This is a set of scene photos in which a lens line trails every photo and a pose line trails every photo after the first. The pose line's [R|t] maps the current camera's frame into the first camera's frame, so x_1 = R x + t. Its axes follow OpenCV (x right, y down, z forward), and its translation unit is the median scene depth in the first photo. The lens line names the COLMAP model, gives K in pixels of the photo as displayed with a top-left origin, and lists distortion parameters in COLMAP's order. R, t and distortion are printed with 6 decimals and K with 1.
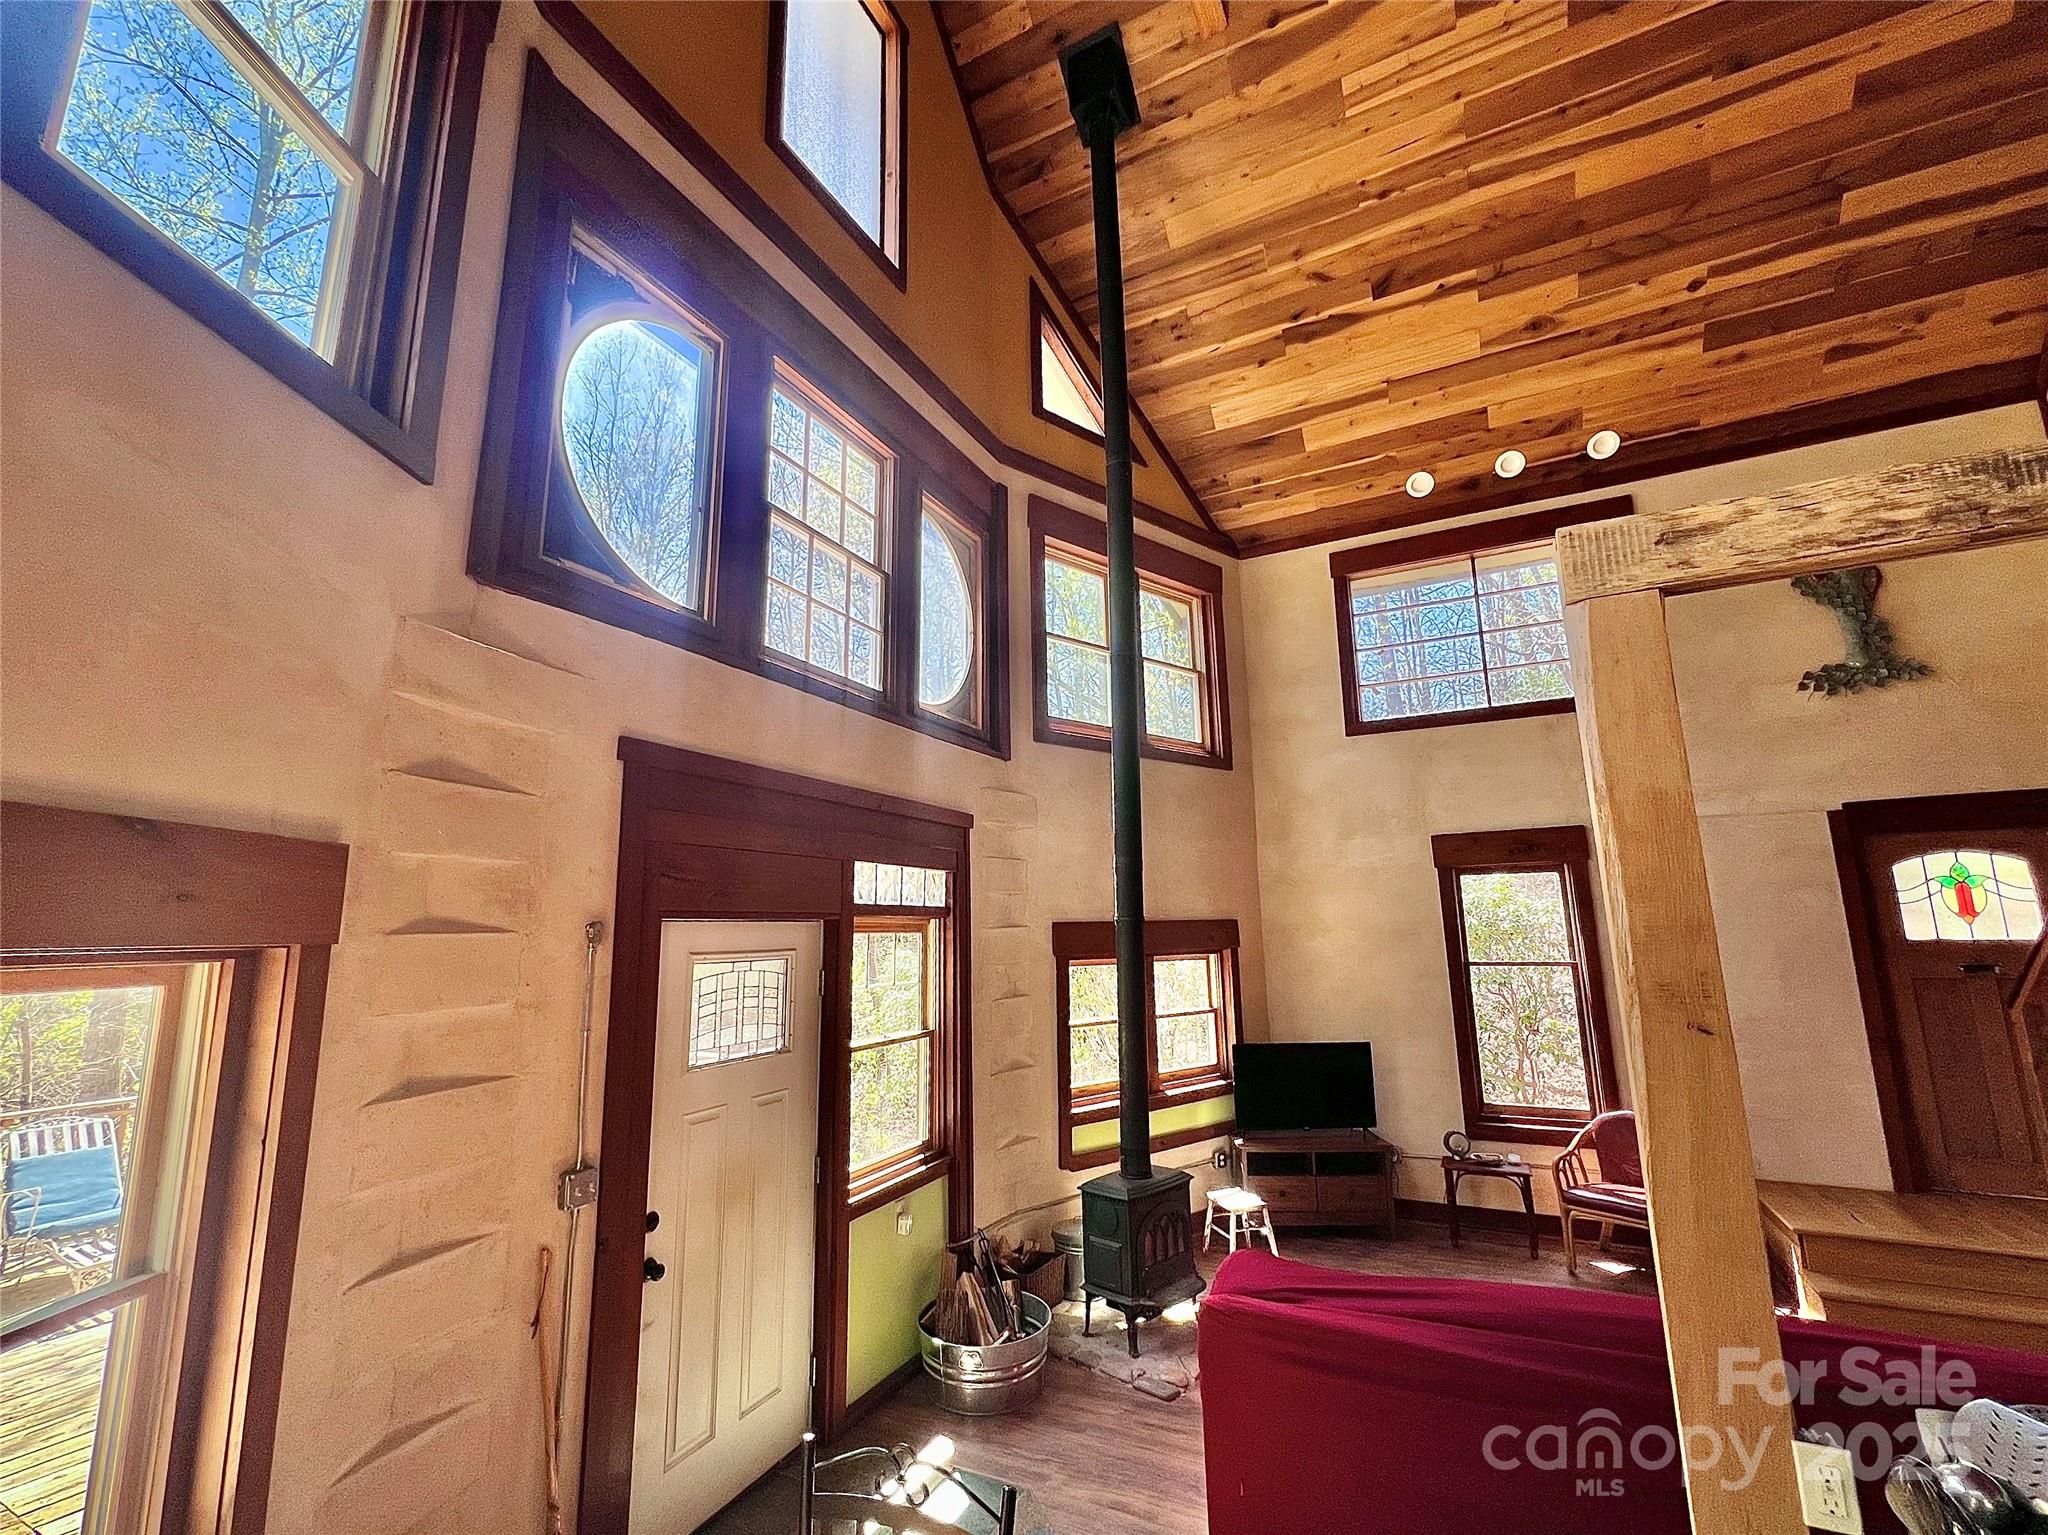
lens RADIAL K [[864.4, 0, 1022.1], [0, 864.4, 771.2], [0, 0, 1]] dist [-0.000705, 0.000078]
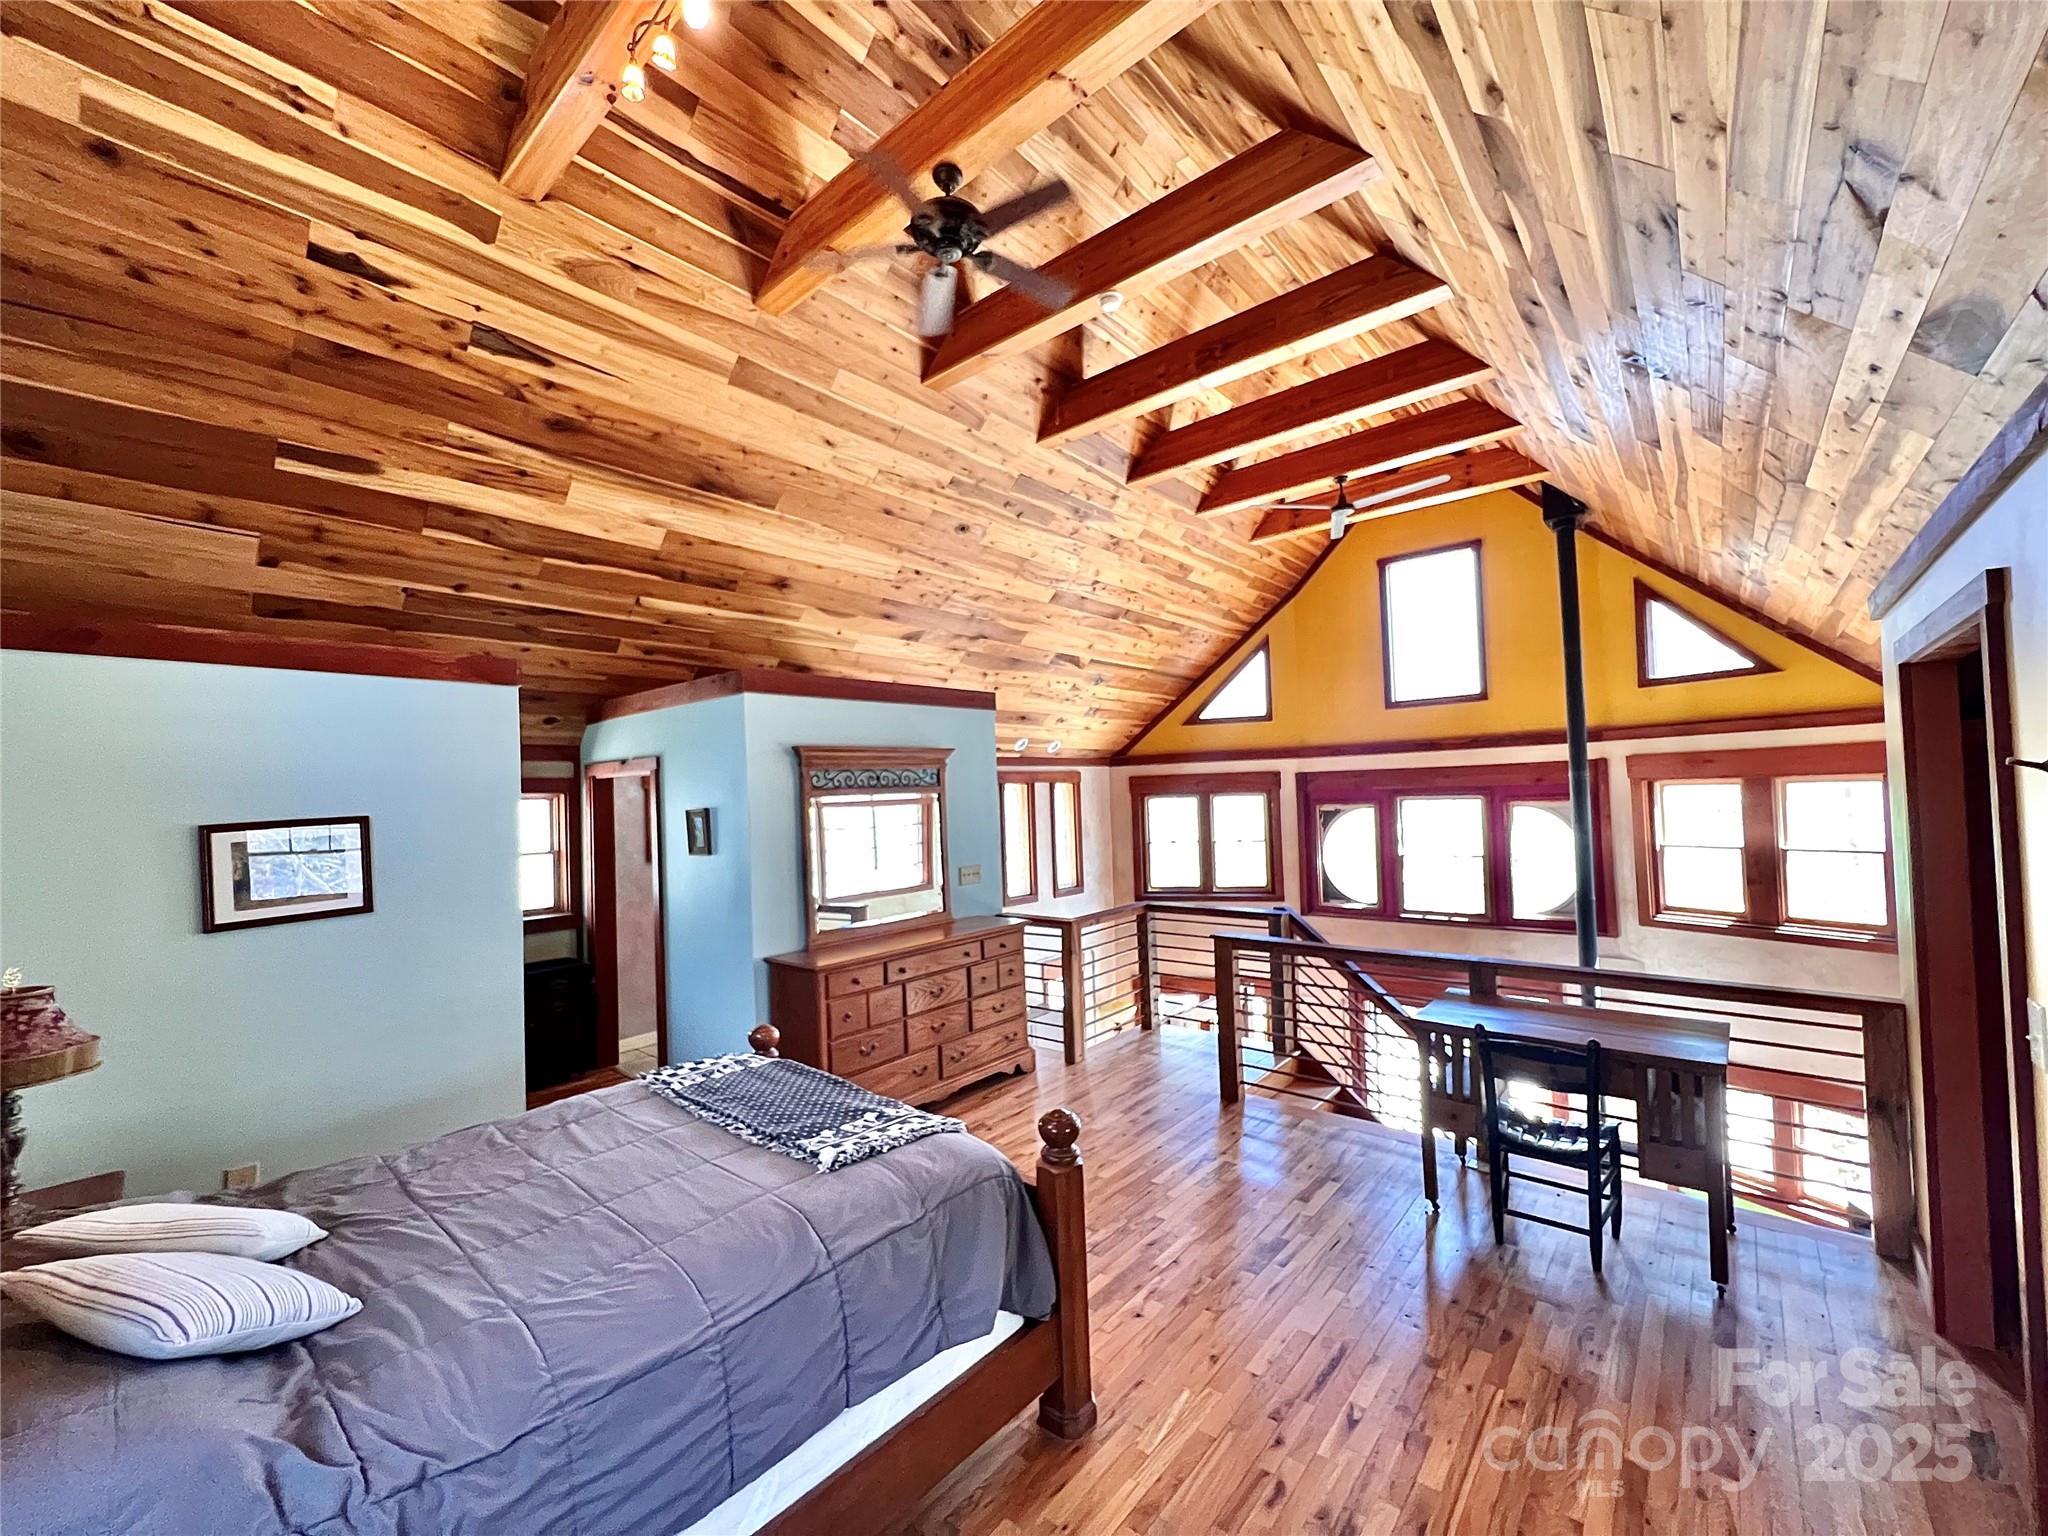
lens RADIAL K [[827.0, 0, 1024.0], [0, 827.0, 768.0], [0, 0, 1]] dist [-0.001920, 0.000102]
pose [[-0.230592, -0.009722, -0.973002, 1.764004], [0.209409, 0.976024, -0.059380, -0.467537], [0.950250, -0.217448, -0.223027, 0.352249]]
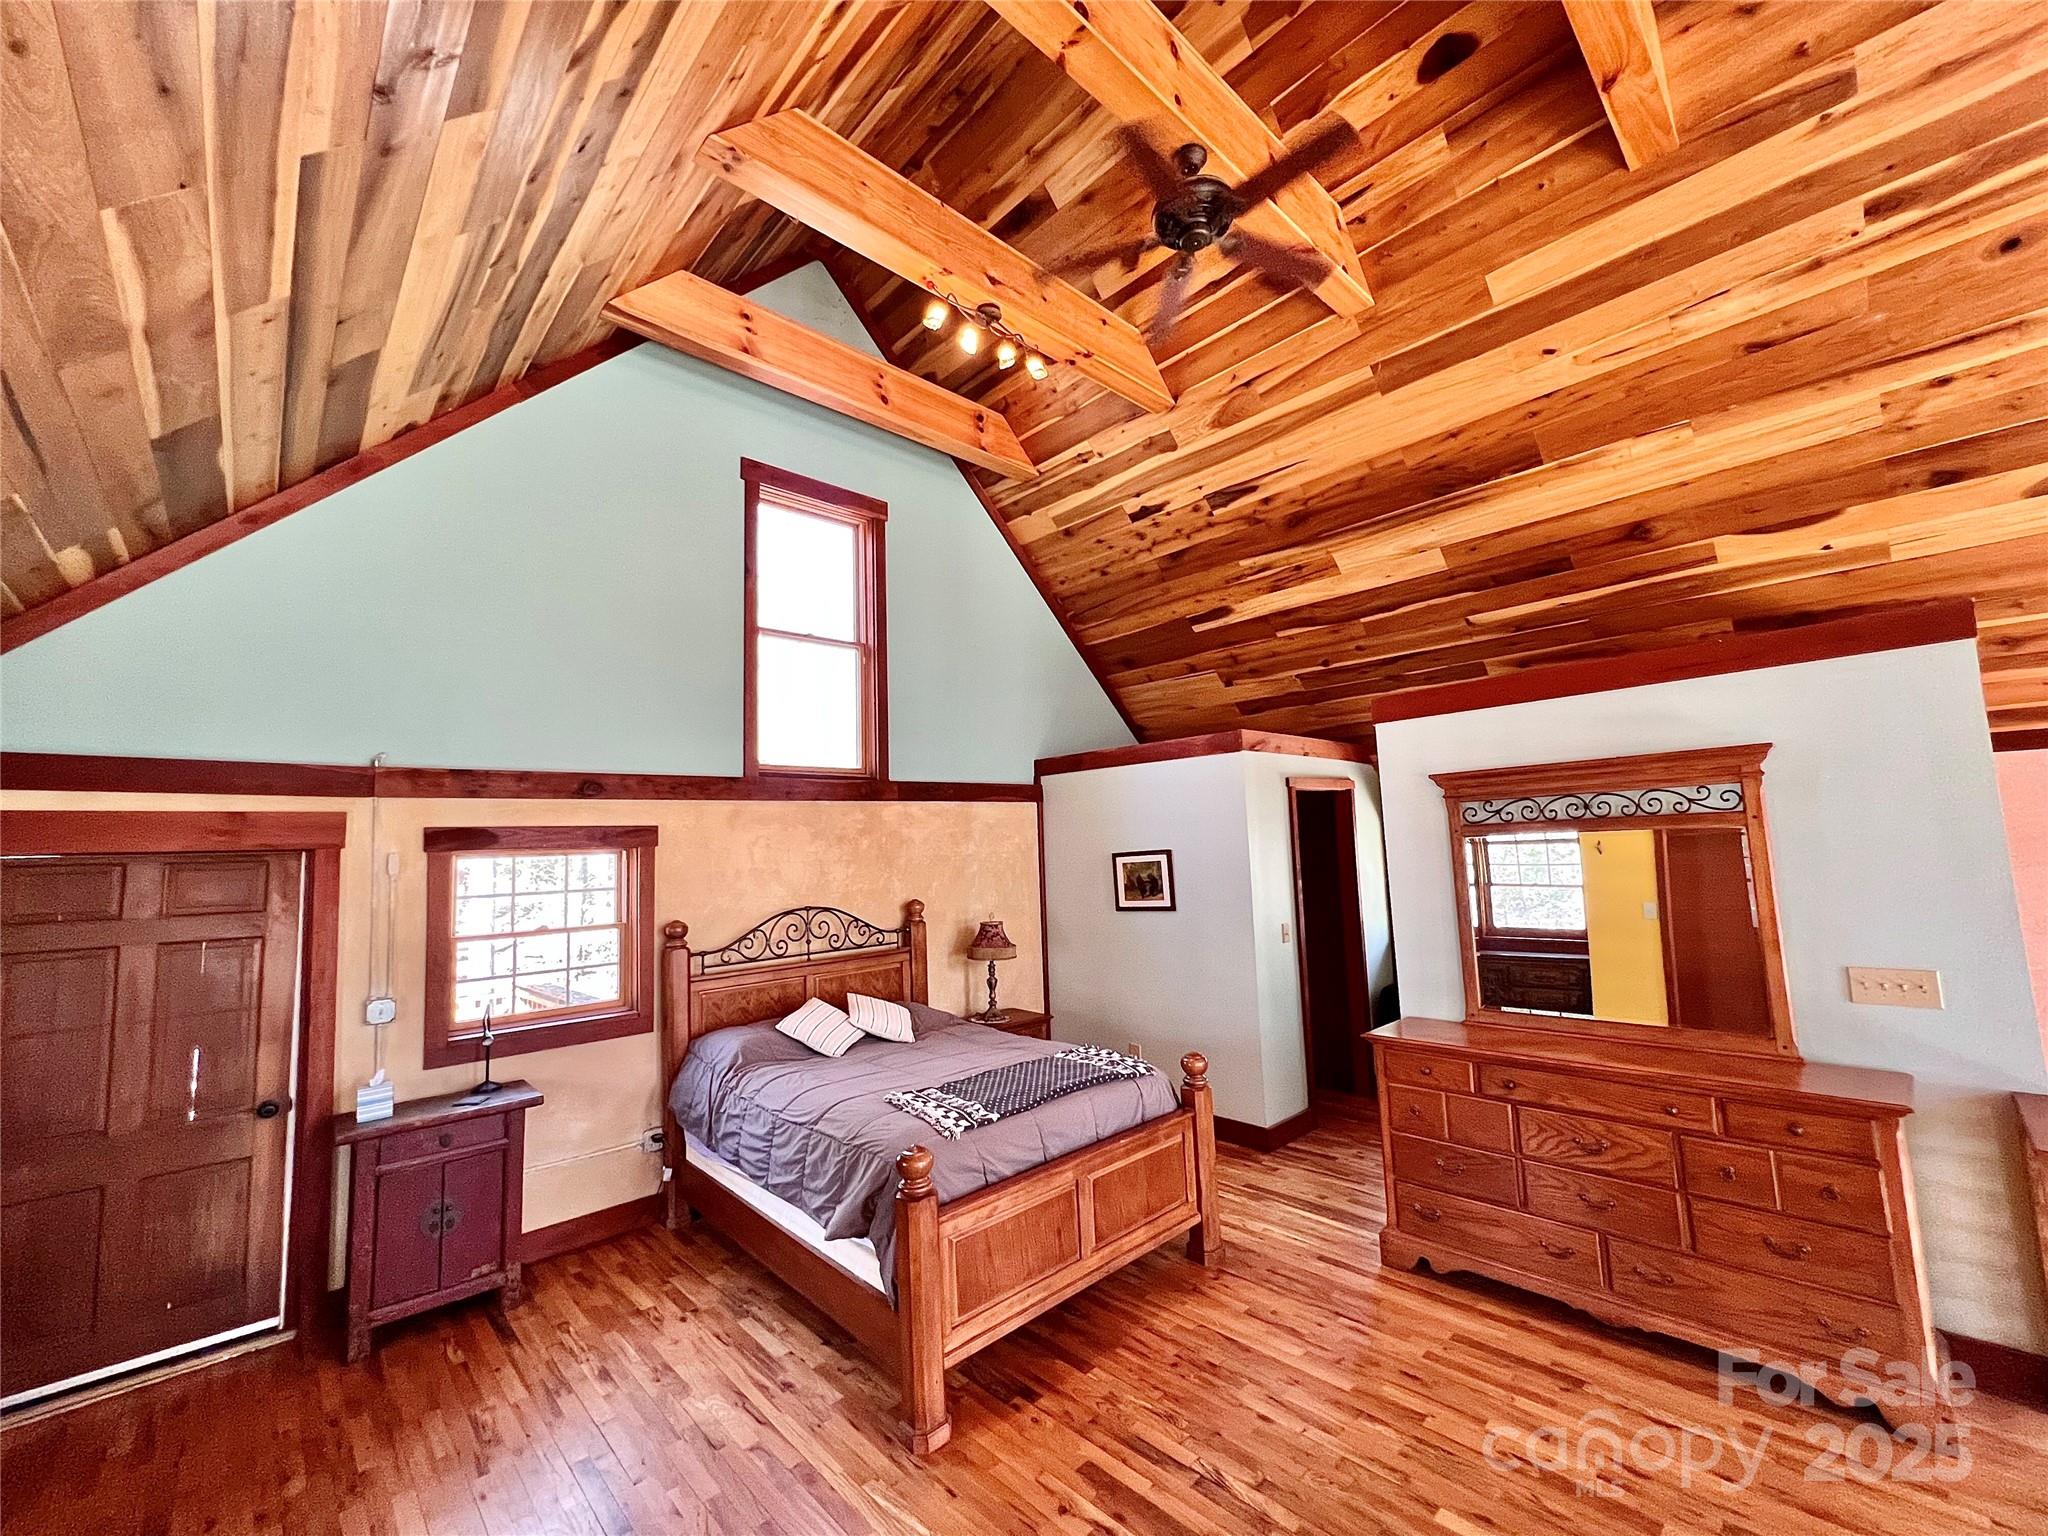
lens RADIAL K [[819.7, 0, 1023.8], [0, 819.7, 770.2], [0, 0, 1]] dist [0.001339, 0.000041]
pose [[-0.940393, 0.078820, 0.330831, 1.071265], [-0.013356, 0.963463, -0.267509, -0.396242], [-0.339829, -0.255982, -0.904981, 0.721354]]
